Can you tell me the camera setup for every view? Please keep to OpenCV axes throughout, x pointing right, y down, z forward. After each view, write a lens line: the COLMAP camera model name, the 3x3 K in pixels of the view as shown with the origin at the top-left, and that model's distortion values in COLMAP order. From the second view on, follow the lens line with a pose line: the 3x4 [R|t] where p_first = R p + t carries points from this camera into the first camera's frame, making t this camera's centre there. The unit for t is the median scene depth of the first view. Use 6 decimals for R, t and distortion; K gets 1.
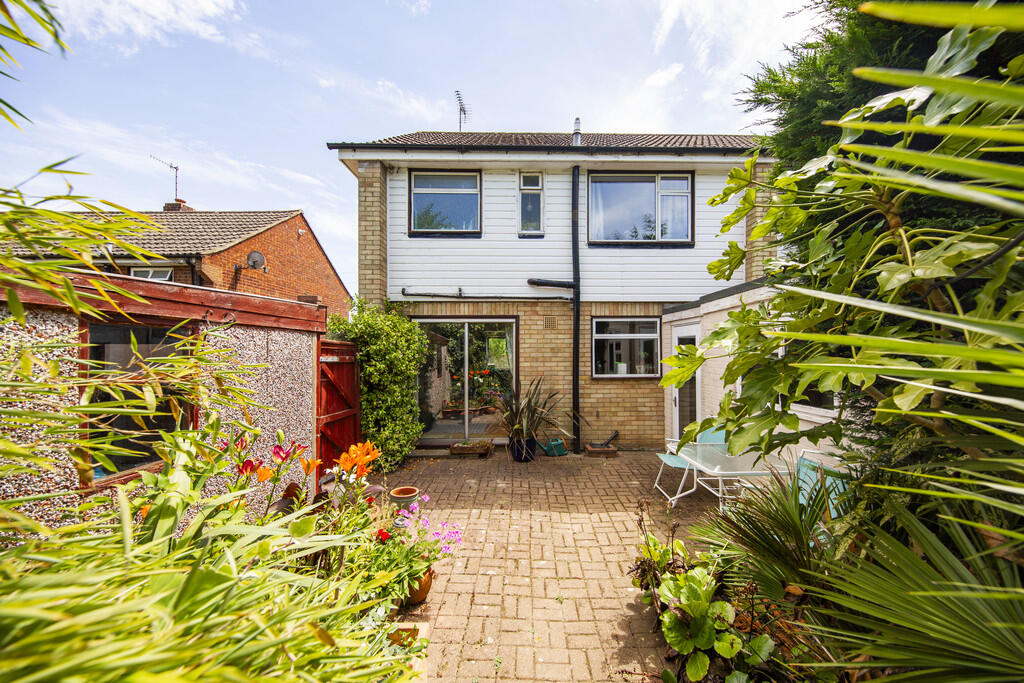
lens RADIAL K [[335.8, 0, 512.3], [0, 335.8, 350.7], [0, 0, 1]] dist [-0.002033, -0.000048]
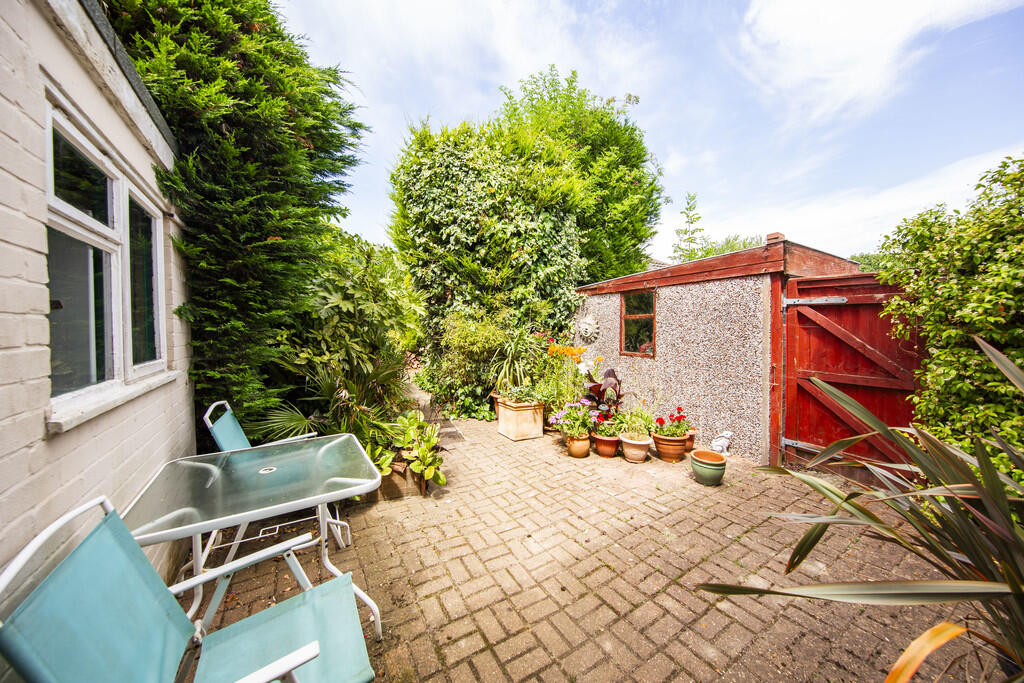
lens RADIAL K [[355.6, 0, 512.5], [0, 355.6, 338.1], [0, 0, 1]] dist [-0.001425, -0.001420]
pose [[-0.843451, 0.007441, -0.537155, 0.538248], [-0.001386, 0.999871, 0.016027, 0.108016], [0.537205, 0.014262, -0.843331, 1.416572]]
